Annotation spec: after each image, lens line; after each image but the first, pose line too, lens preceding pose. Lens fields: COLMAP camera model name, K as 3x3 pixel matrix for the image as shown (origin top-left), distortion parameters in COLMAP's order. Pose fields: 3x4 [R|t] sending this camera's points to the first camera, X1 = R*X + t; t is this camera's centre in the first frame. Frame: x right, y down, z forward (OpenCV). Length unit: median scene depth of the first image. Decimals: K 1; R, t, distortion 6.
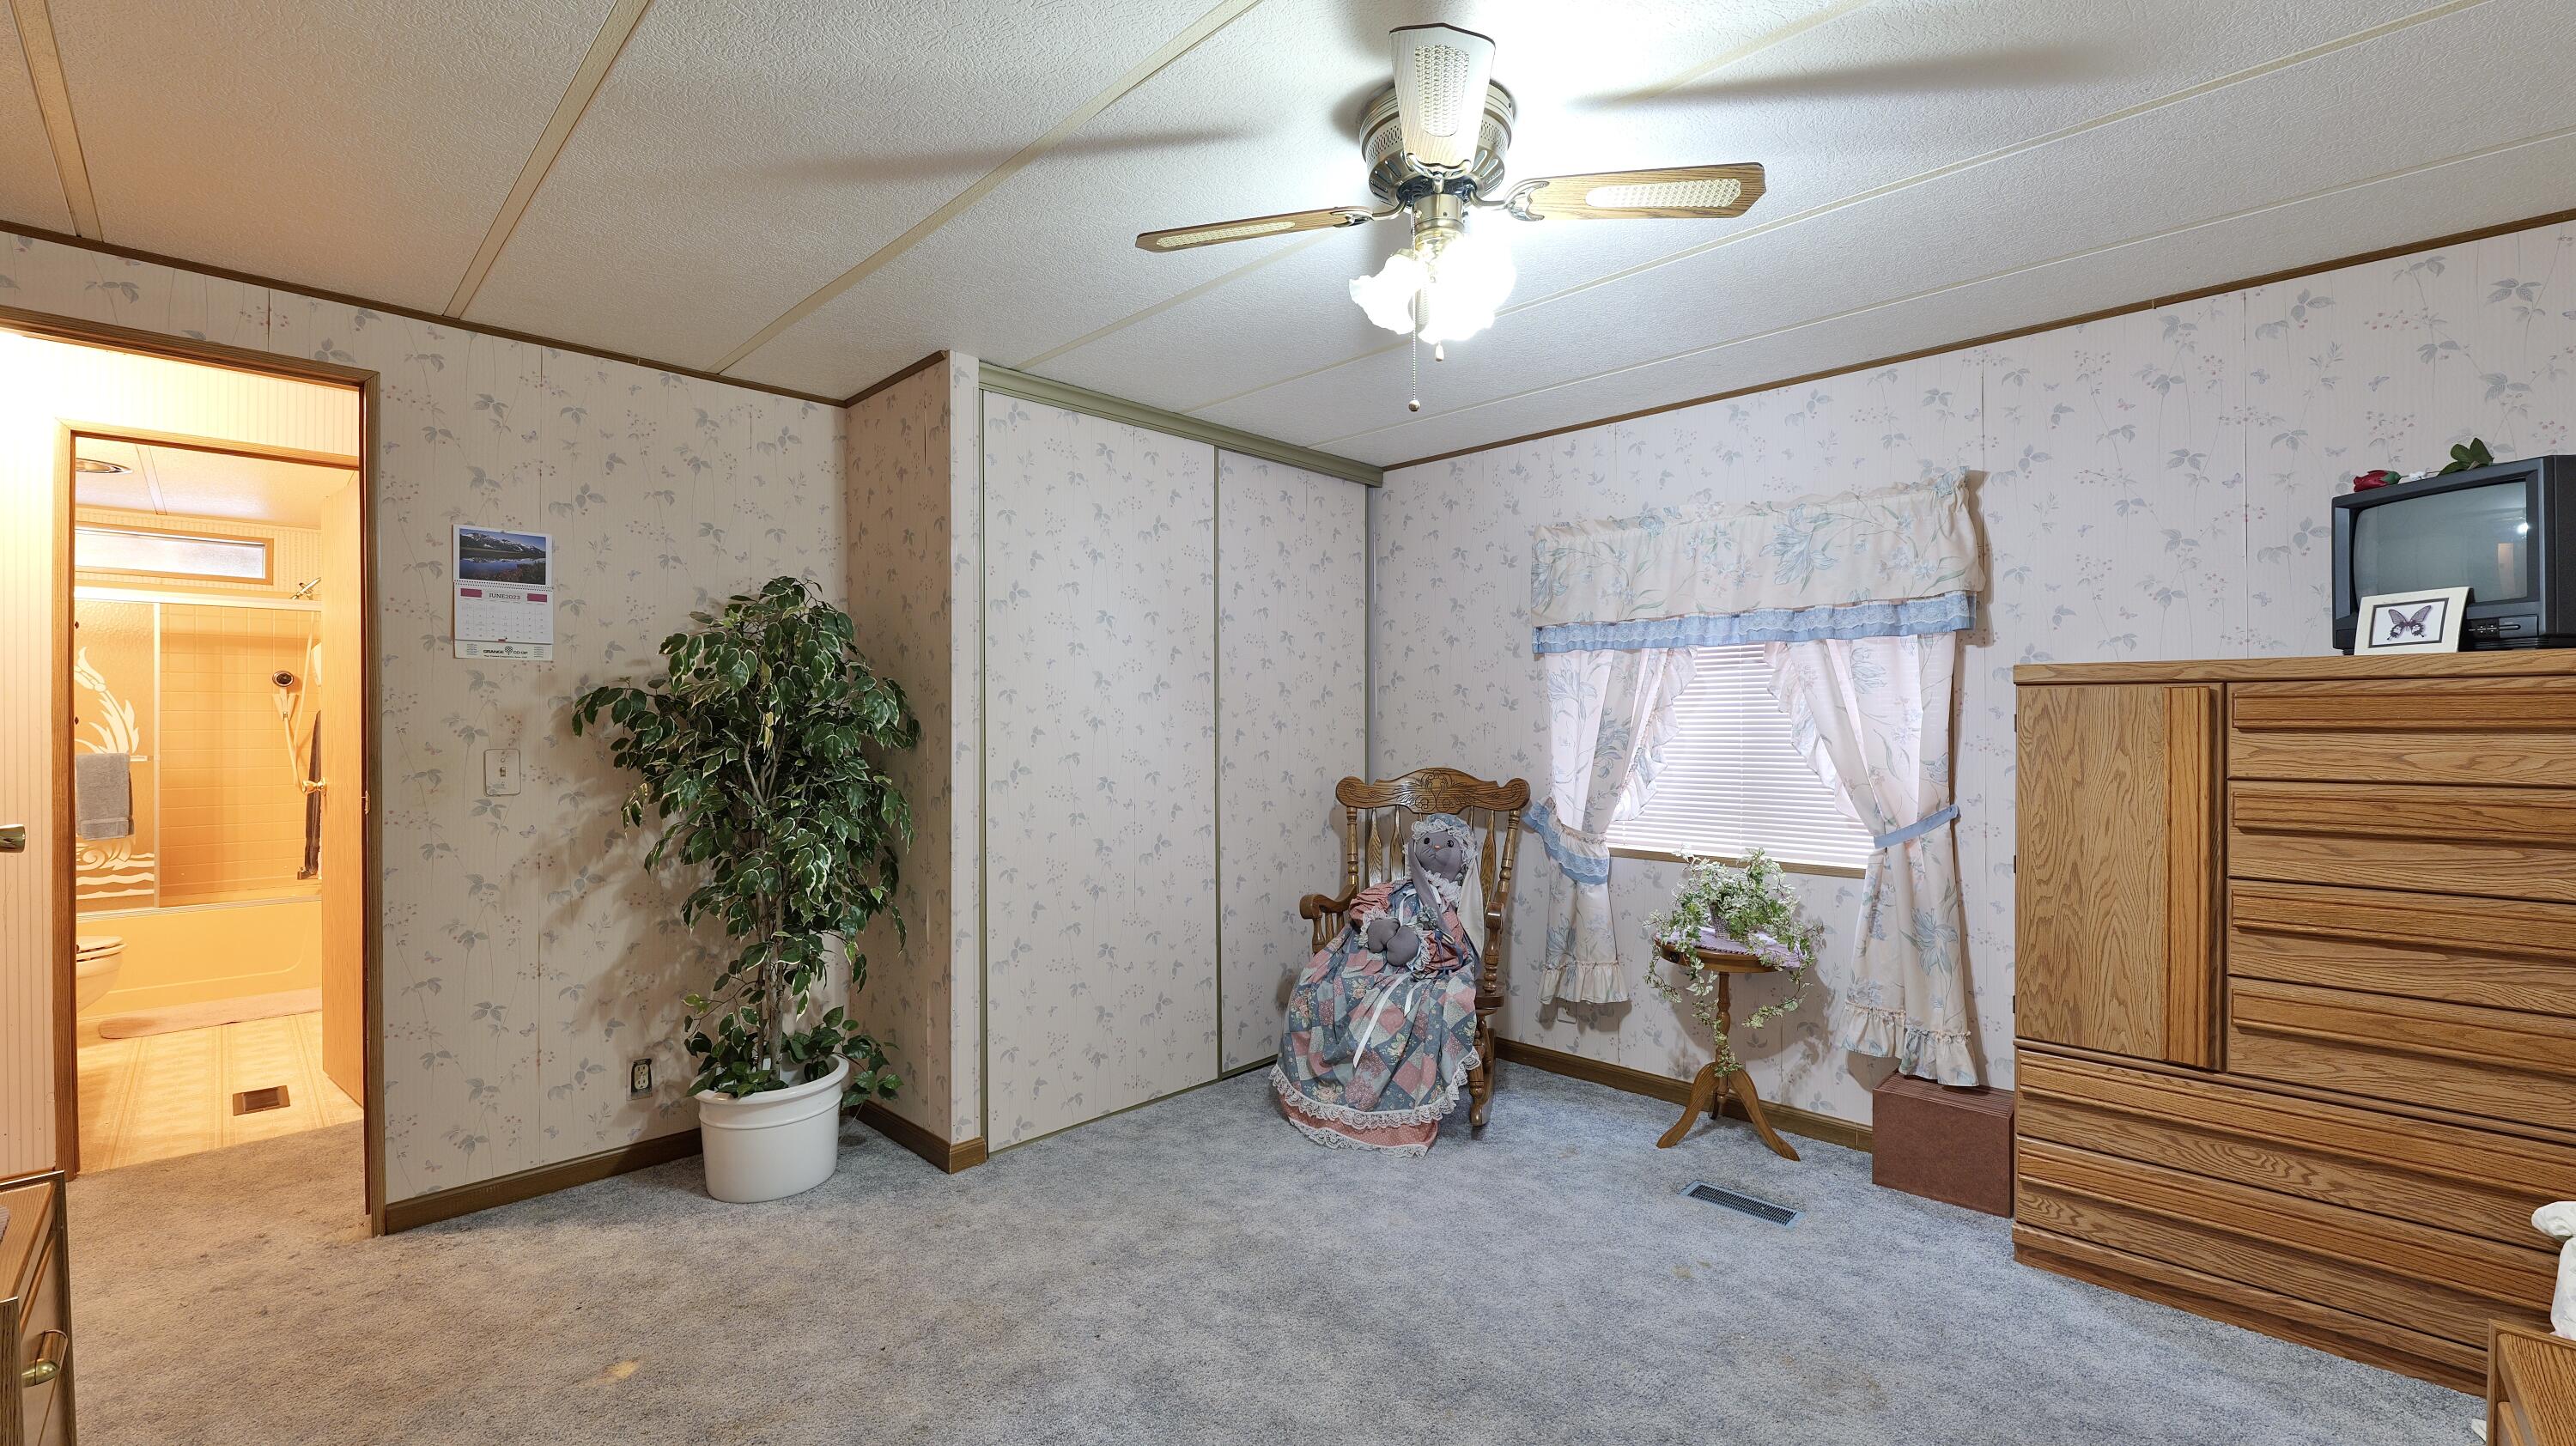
lens RADIAL K [[1049.7, 0, 1288.0], [0, 1049.7, 723.0], [0, 0, 1]] dist [-0.013827, -0.000134]
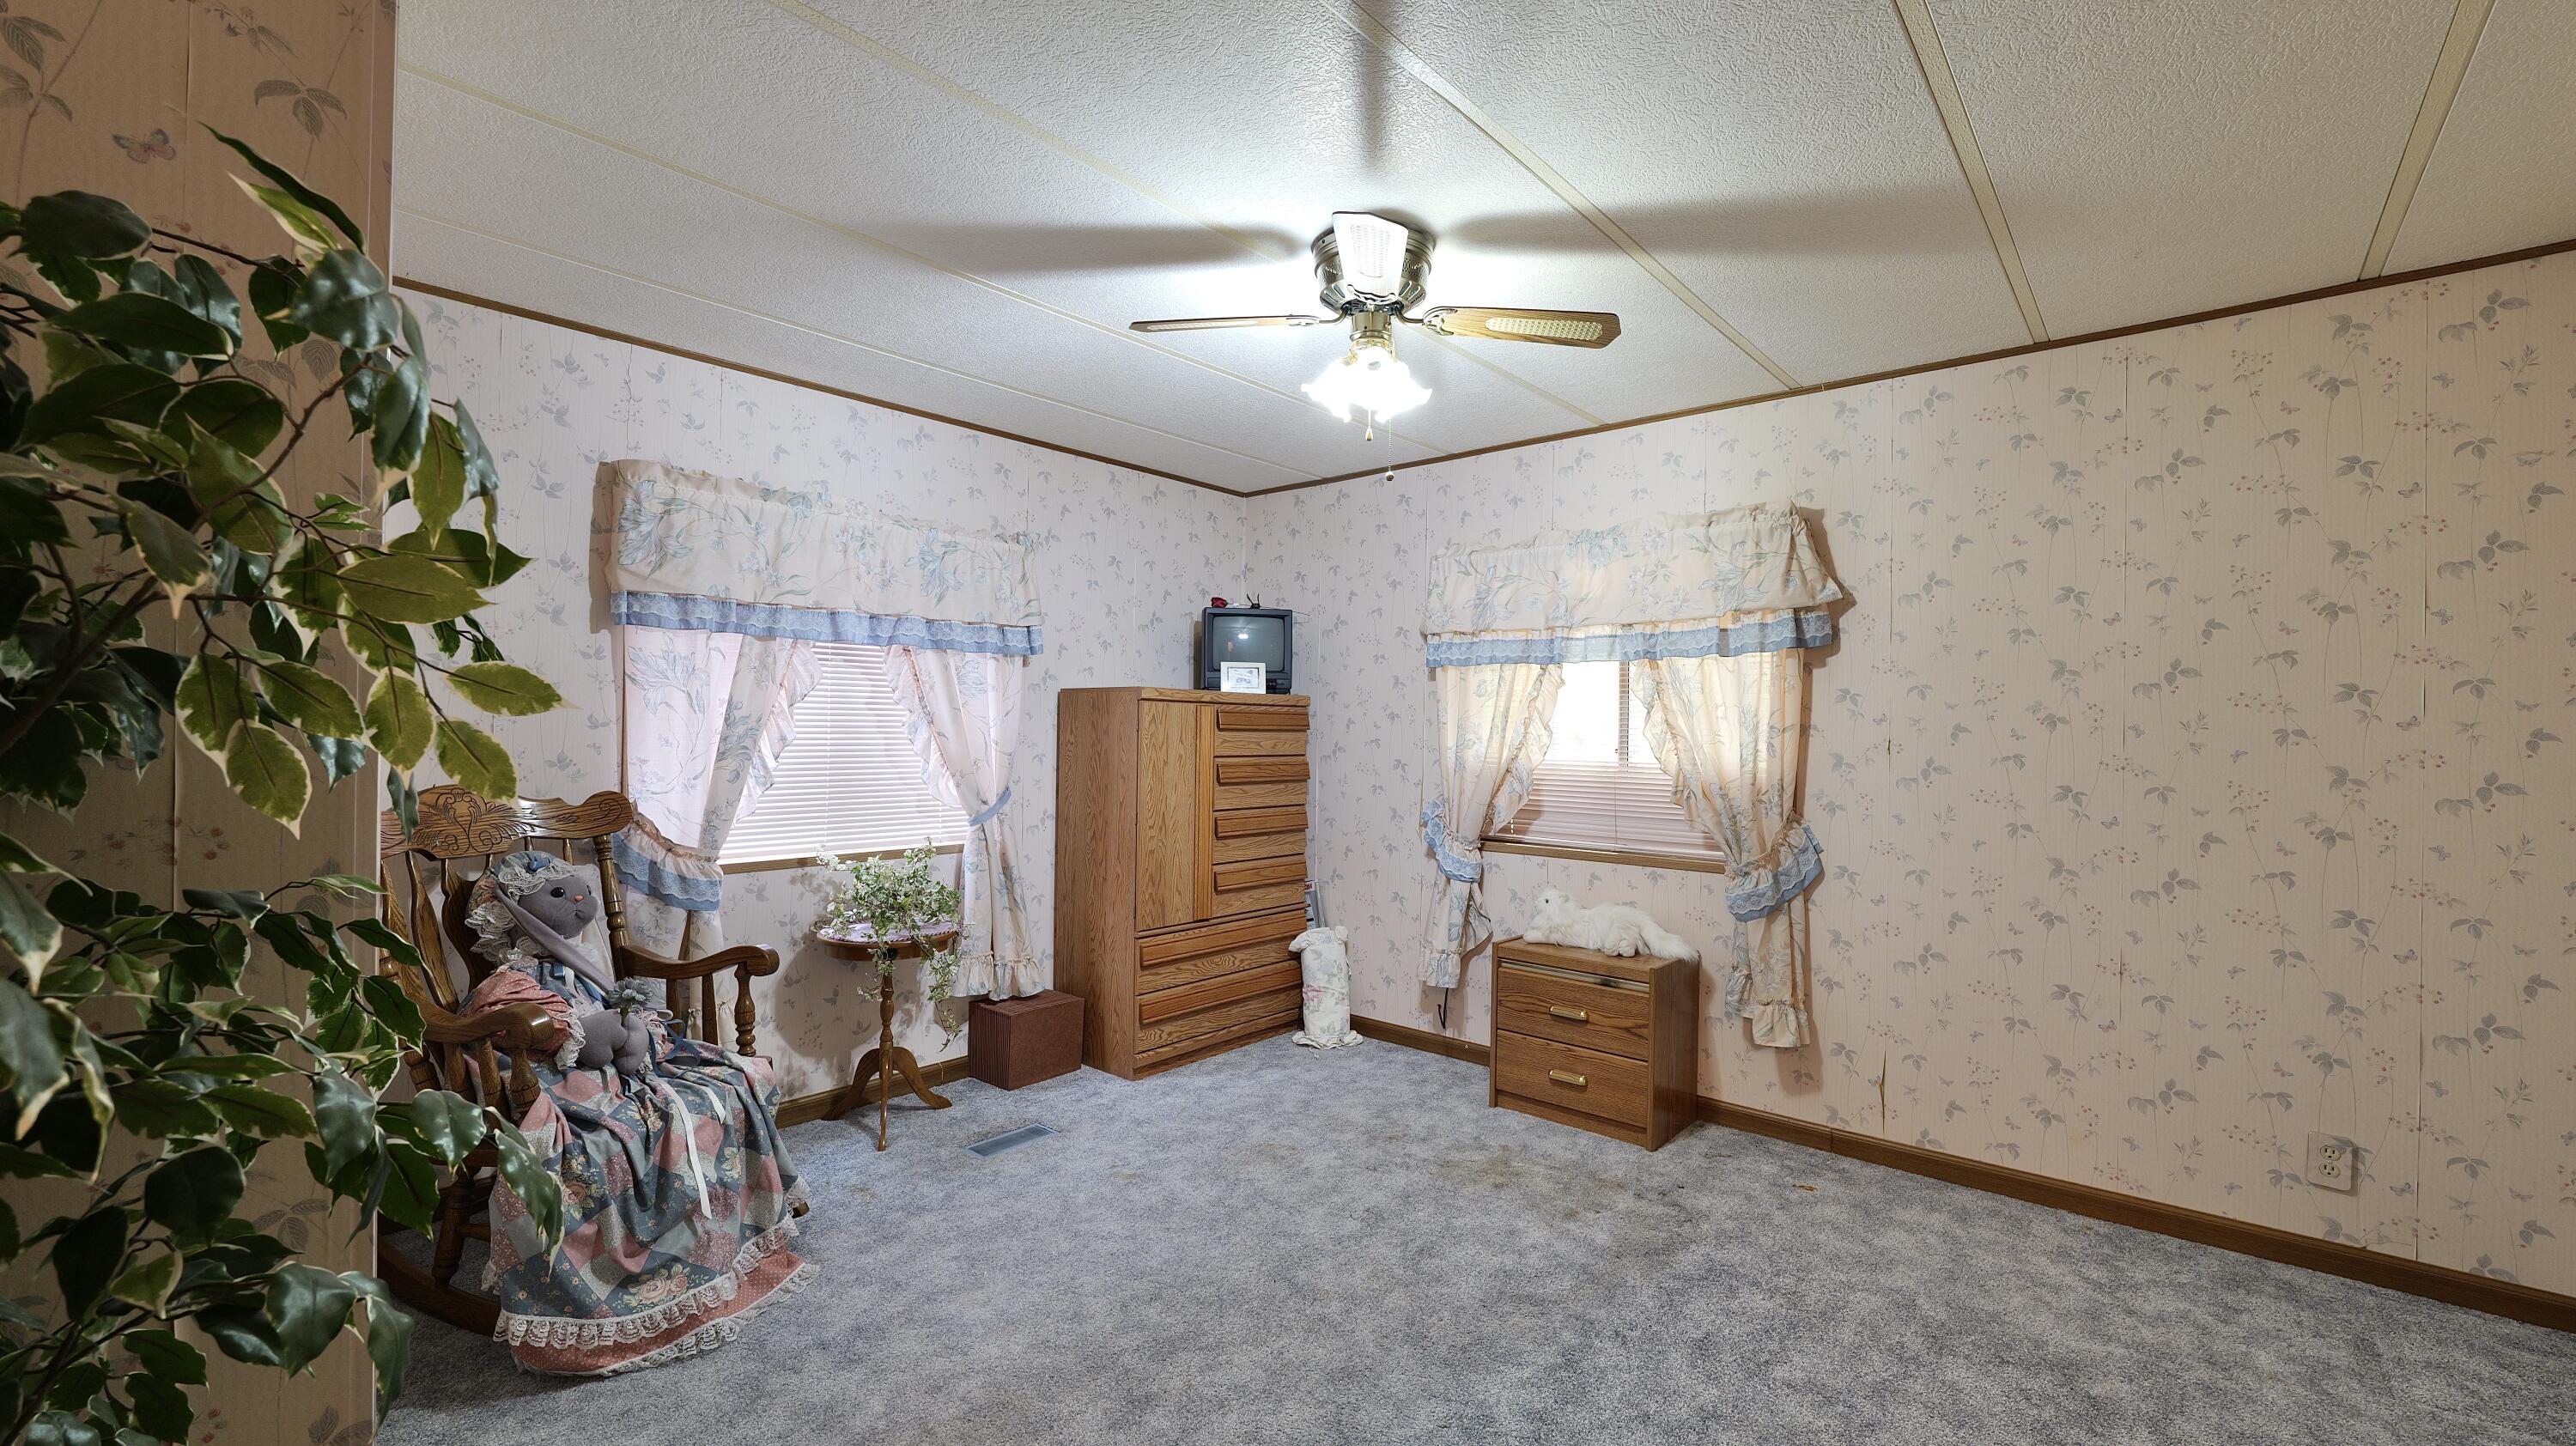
lens RADIAL K [[1049.7, 0, 1288.0], [0, 1049.7, 723.0], [0, 0, 1]] dist [-0.013827, -0.000134]
pose [[-0.056443, 0.004412, 0.998396, -0.666613], [-0.014529, 0.999881, -0.005240, 0.001475], [-0.998300, -0.014802, -0.056372, 0.692152]]
